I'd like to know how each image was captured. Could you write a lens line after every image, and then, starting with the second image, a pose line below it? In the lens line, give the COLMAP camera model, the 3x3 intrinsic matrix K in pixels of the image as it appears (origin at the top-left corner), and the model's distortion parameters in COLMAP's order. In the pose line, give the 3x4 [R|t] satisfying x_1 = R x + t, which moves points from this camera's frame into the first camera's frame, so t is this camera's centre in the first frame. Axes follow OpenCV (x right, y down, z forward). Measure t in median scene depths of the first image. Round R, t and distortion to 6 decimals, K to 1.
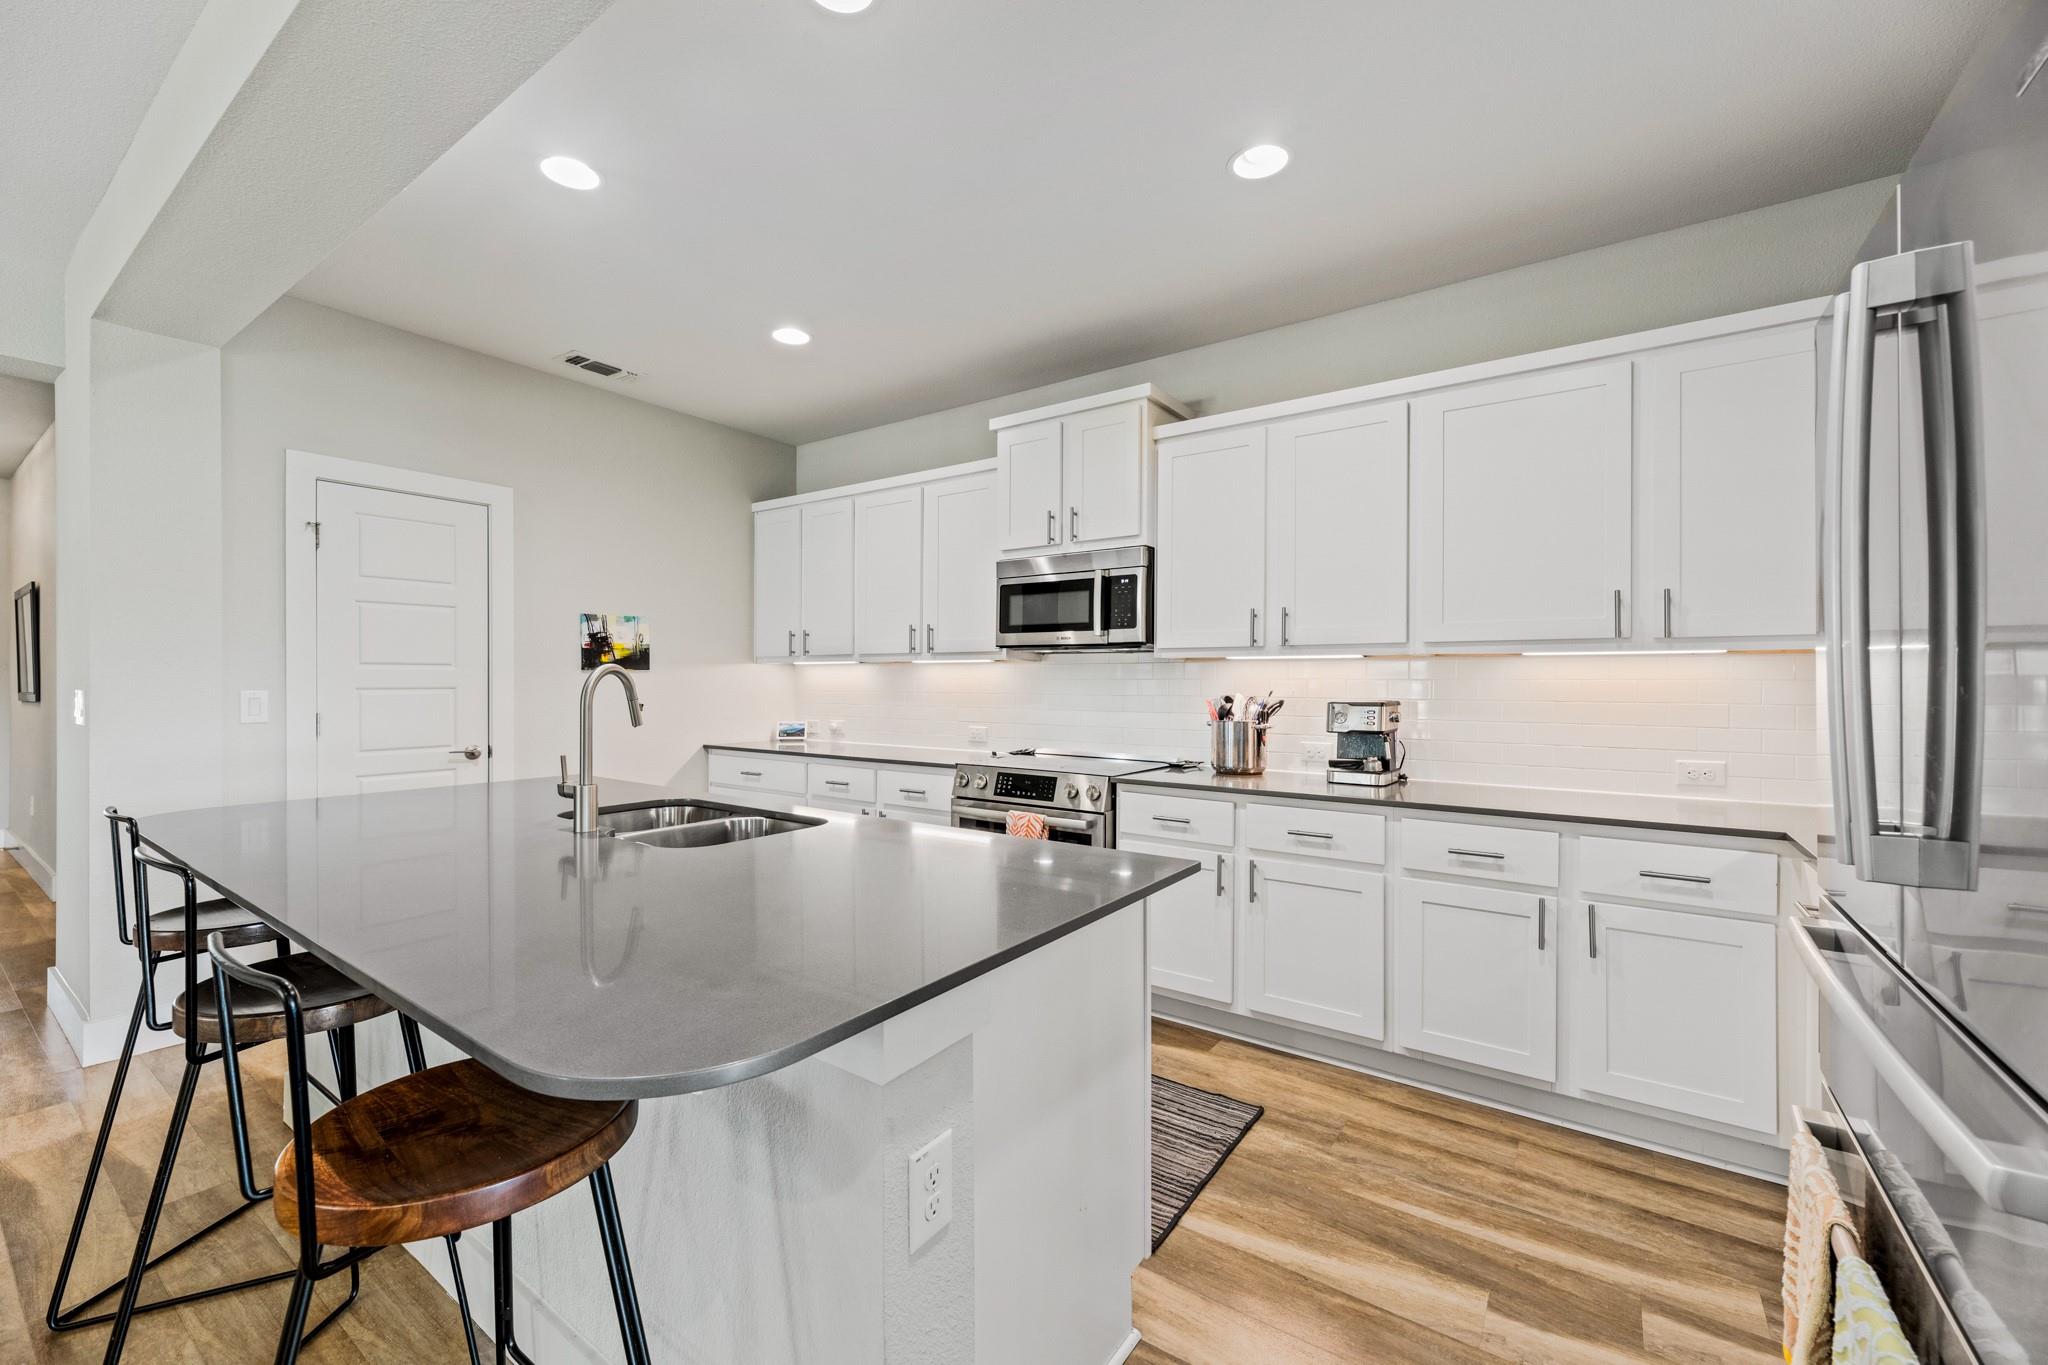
lens RADIAL K [[824.9, 0, 1019.9], [0, 824.9, 684.1], [0, 0, 1]] dist [0.001529, -0.000093]
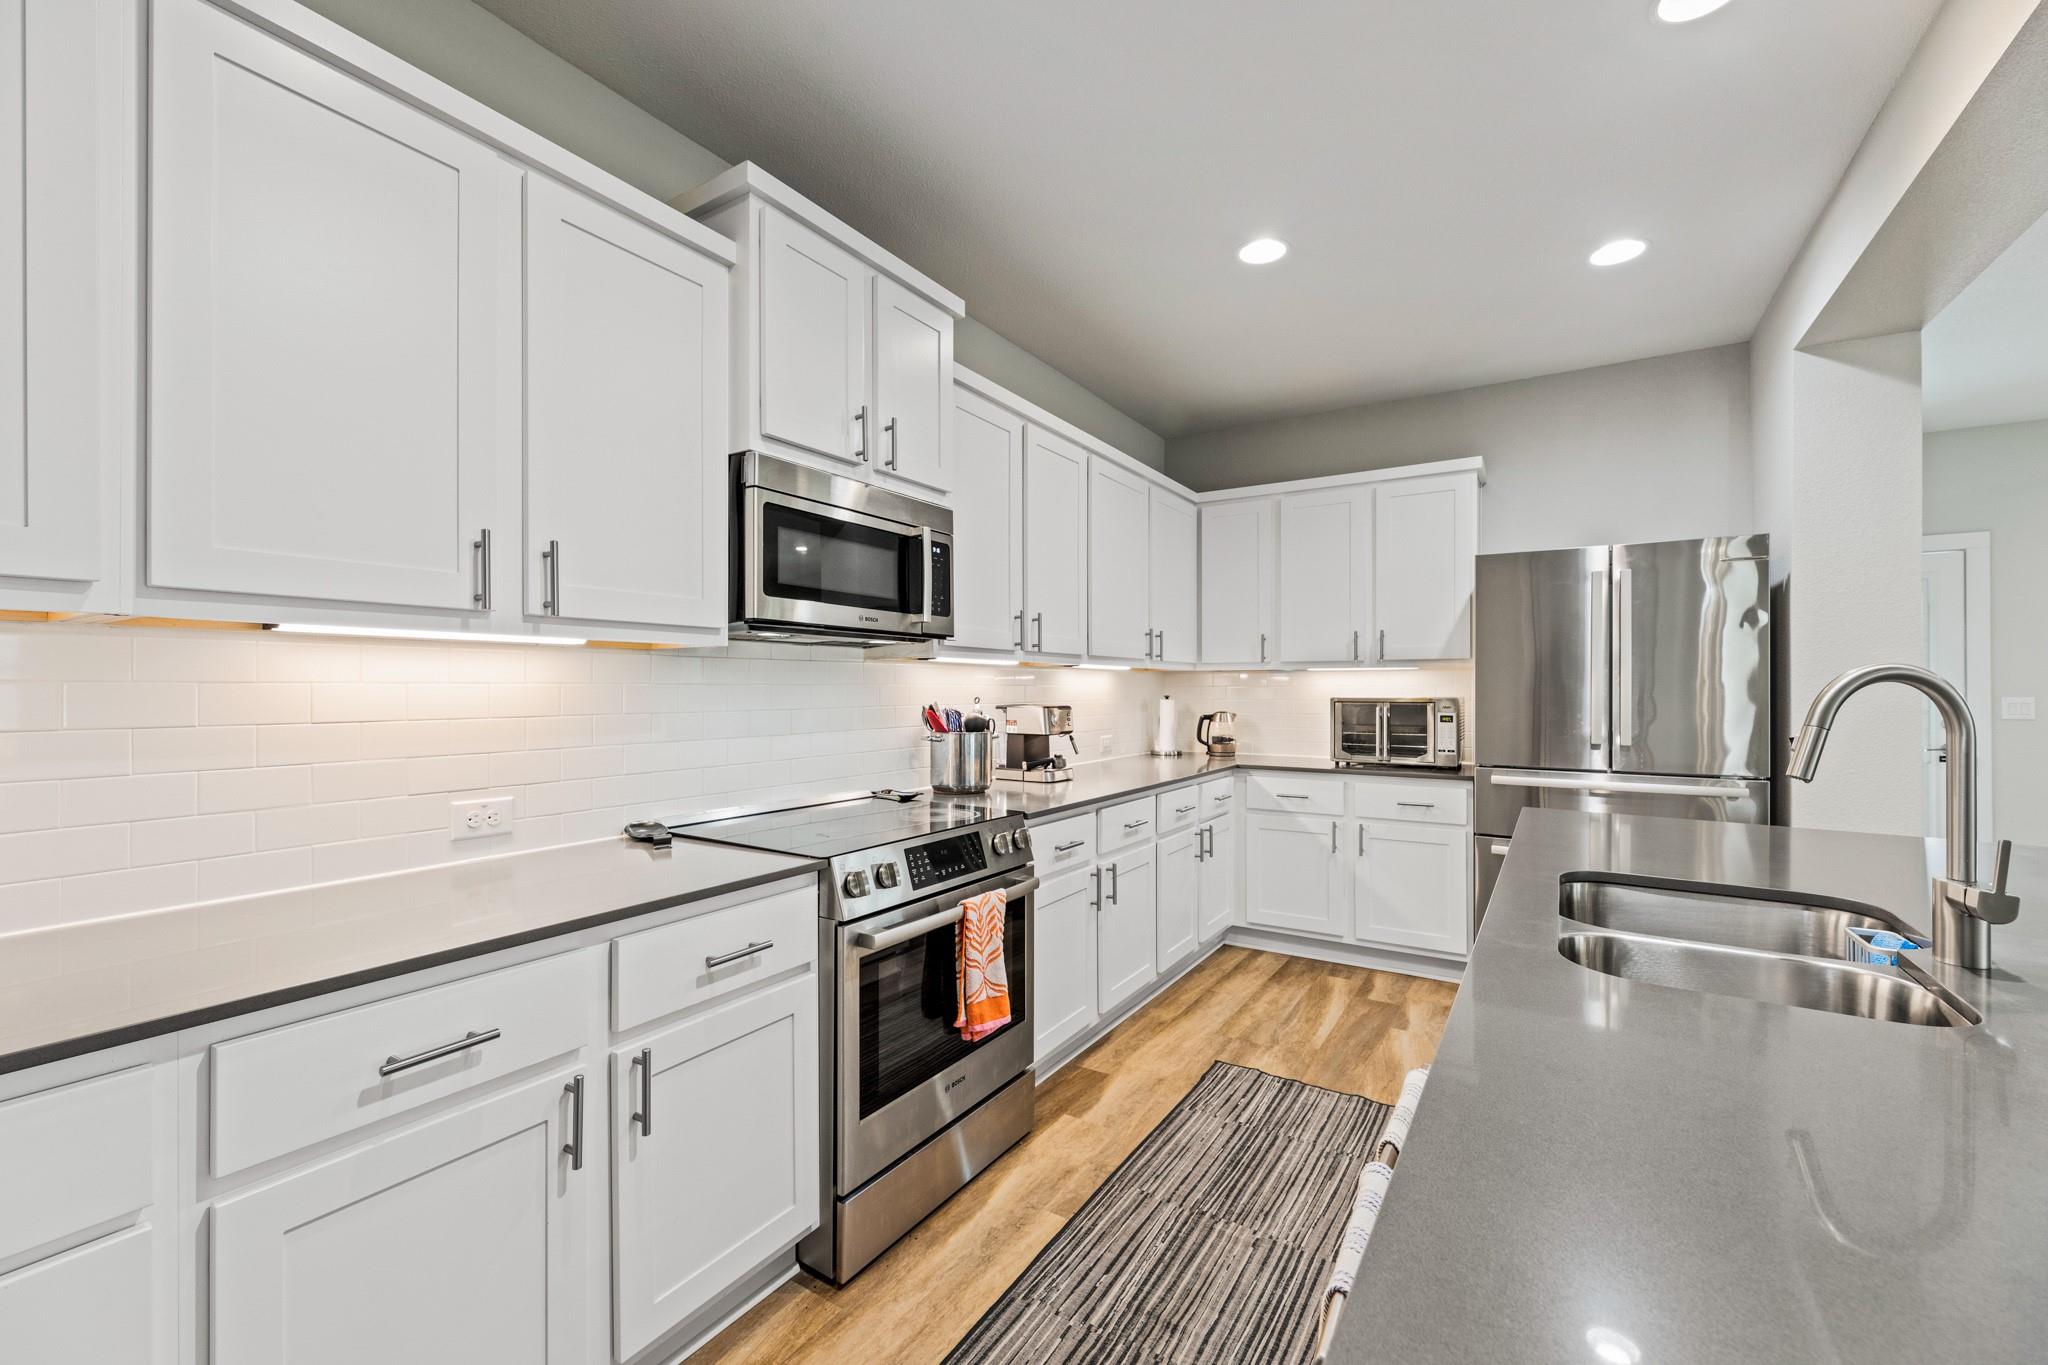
lens RADIAL K [[824.9, 0, 1022.7], [0, 824.9, 685.1], [0, 0, 1]] dist [0.001529, -0.000093]
pose [[-0.048317, -0.000088, 0.998832, -0.876996], [0.000180, 1.000000, 0.000097, -0.008716], [-0.998832, 0.000184, -0.048317, 1.388175]]
